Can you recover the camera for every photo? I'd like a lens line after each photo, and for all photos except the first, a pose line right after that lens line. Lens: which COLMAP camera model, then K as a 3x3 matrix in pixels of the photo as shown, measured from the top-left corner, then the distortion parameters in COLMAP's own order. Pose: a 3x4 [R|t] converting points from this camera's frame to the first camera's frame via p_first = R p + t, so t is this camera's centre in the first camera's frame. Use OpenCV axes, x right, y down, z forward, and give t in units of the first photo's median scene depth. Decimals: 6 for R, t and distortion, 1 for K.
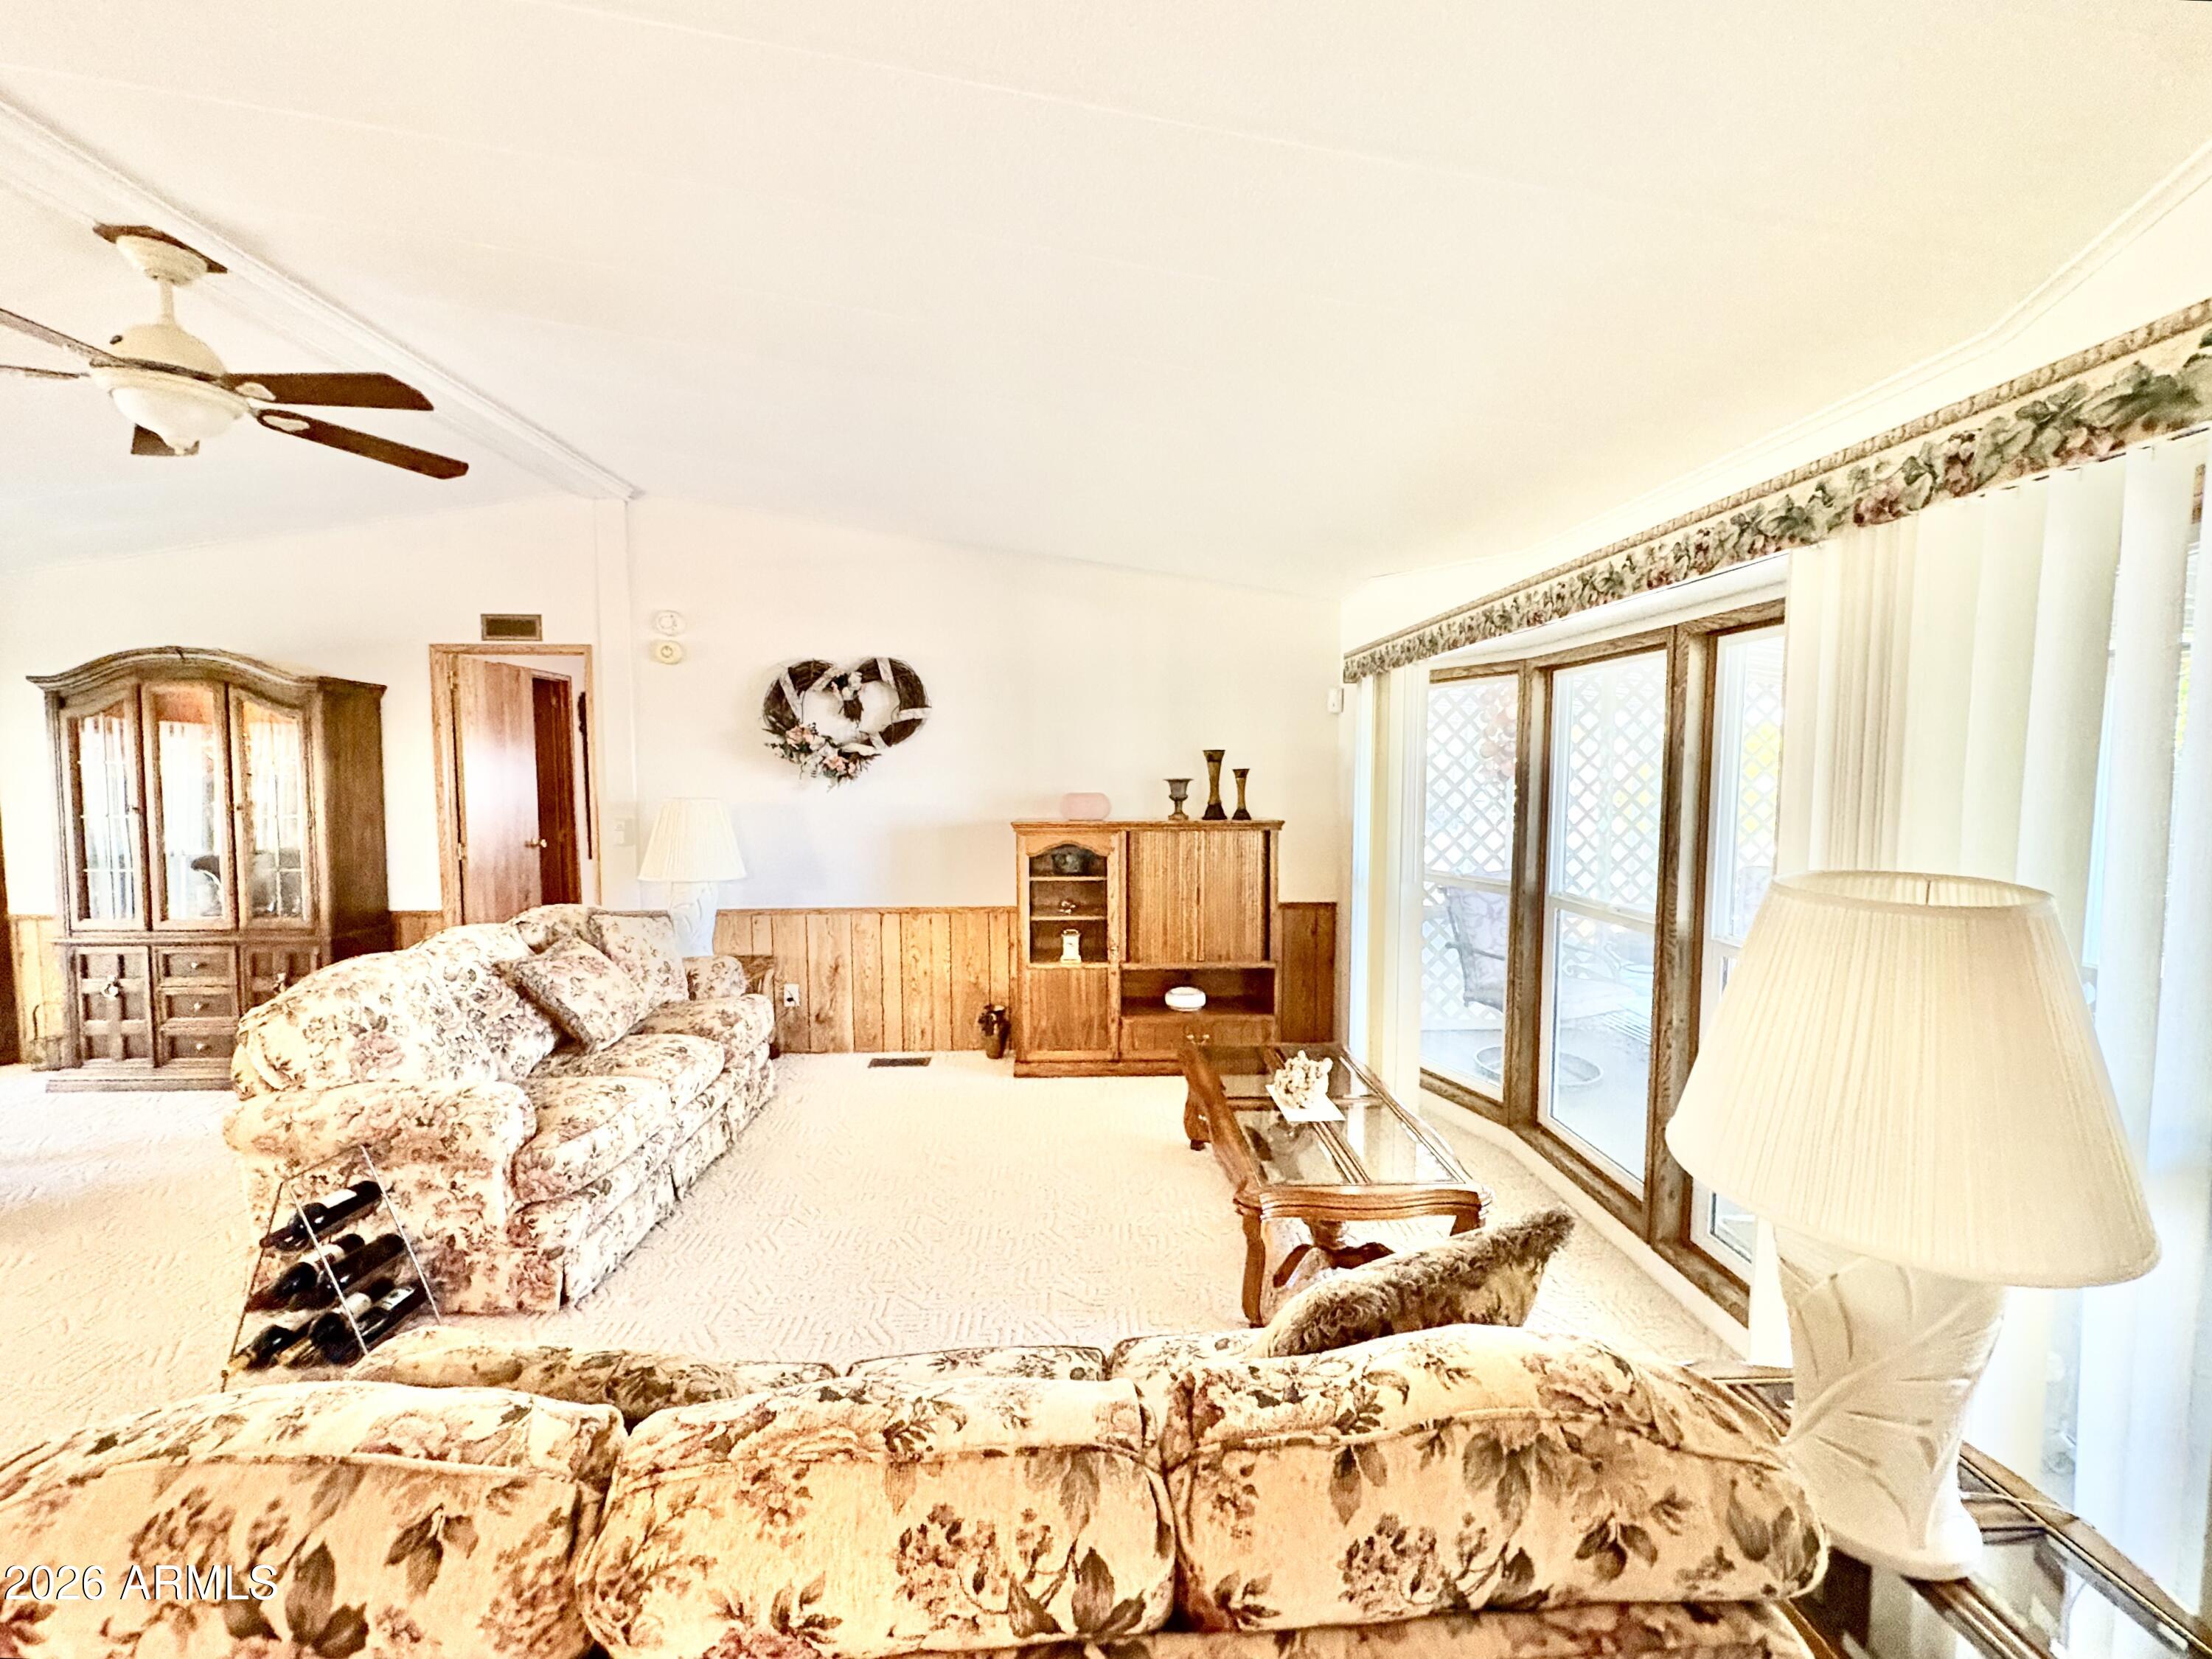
lens RADIAL K [[882.6, 0, 1090.9], [0, 882.6, 824.6], [0, 0, 1]] dist [0.002003, -0.001176]
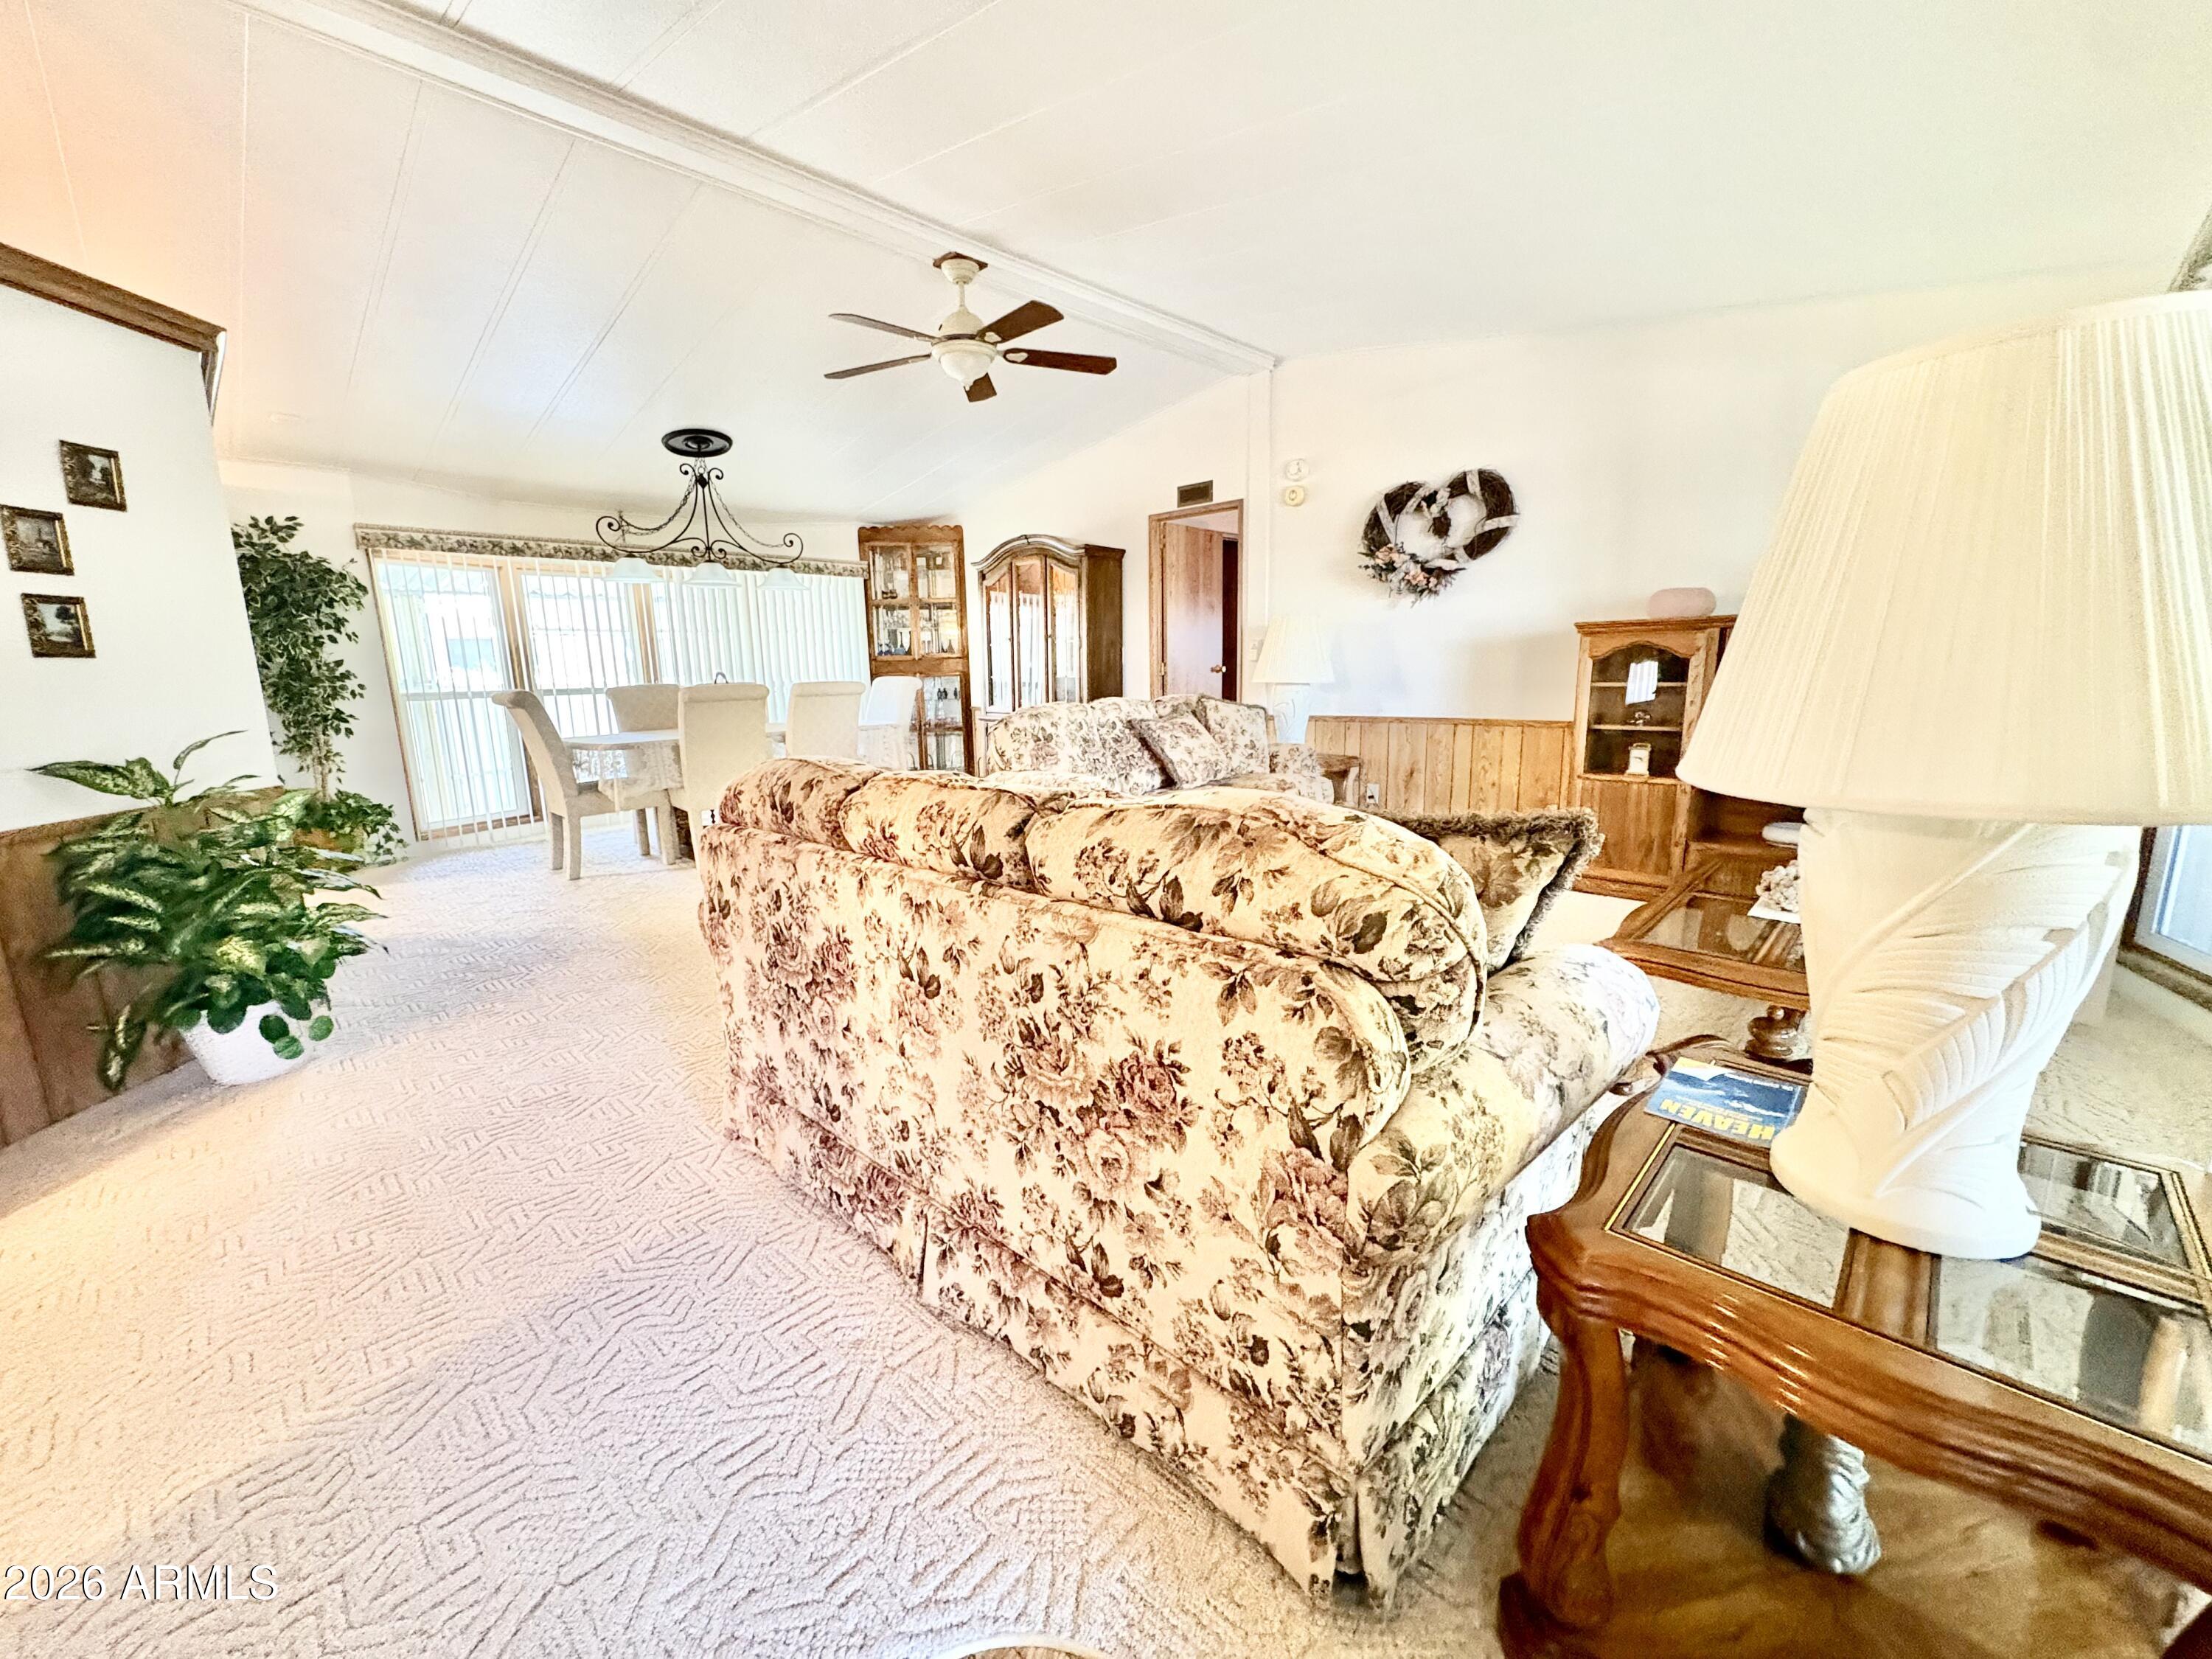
lens RADIAL K [[882.6, 0, 1144.2], [0, 882.6, 815.8], [0, 0, 1]] dist [0.002003, -0.001176]
pose [[0.706885, 0.100922, -0.700092, 0.270242], [-0.026053, 0.992812, 0.116813, 0.105454], [0.706849, -0.064334, 0.704433, -0.005309]]
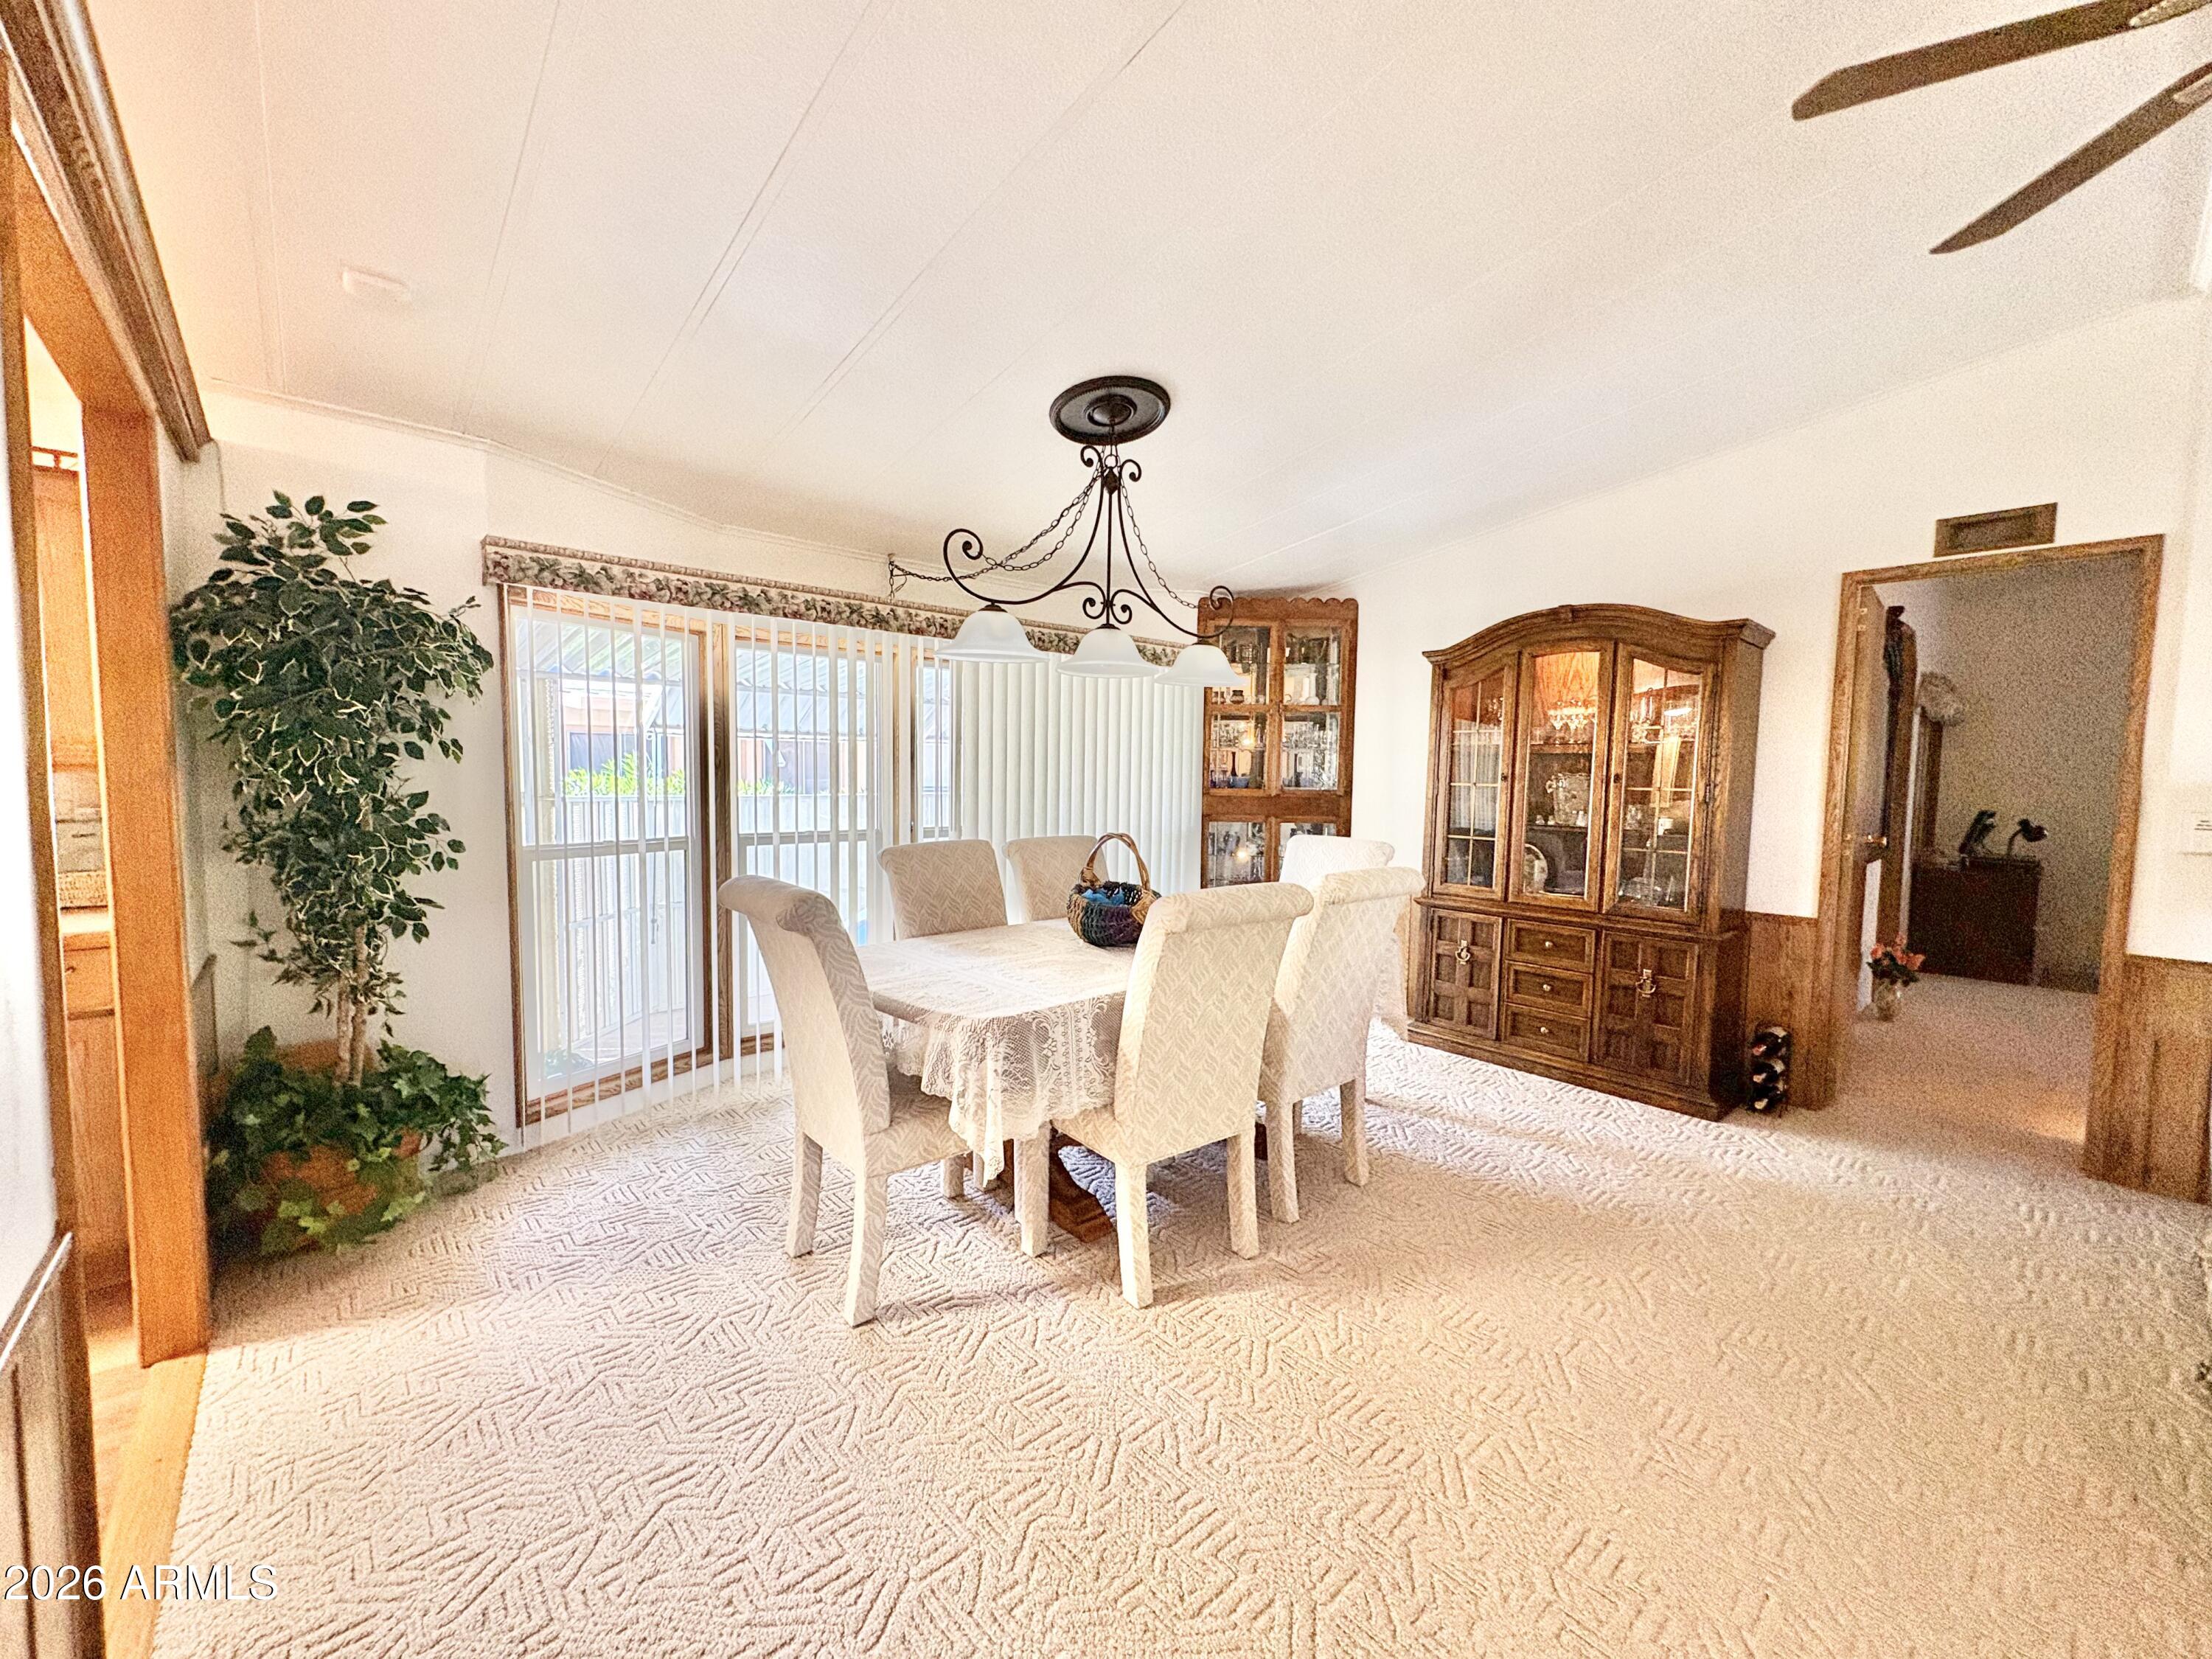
lens RADIAL K [[882.6, 0, 1162.0], [0, 882.6, 816.5], [0, 0, 1]] dist [0.002003, -0.001176]
pose [[0.663805, 0.046213, -0.746477, -0.584752], [-0.064292, 0.997921, 0.004608, 0.044970], [0.745137, 0.044933, 0.665396, 0.057617]]
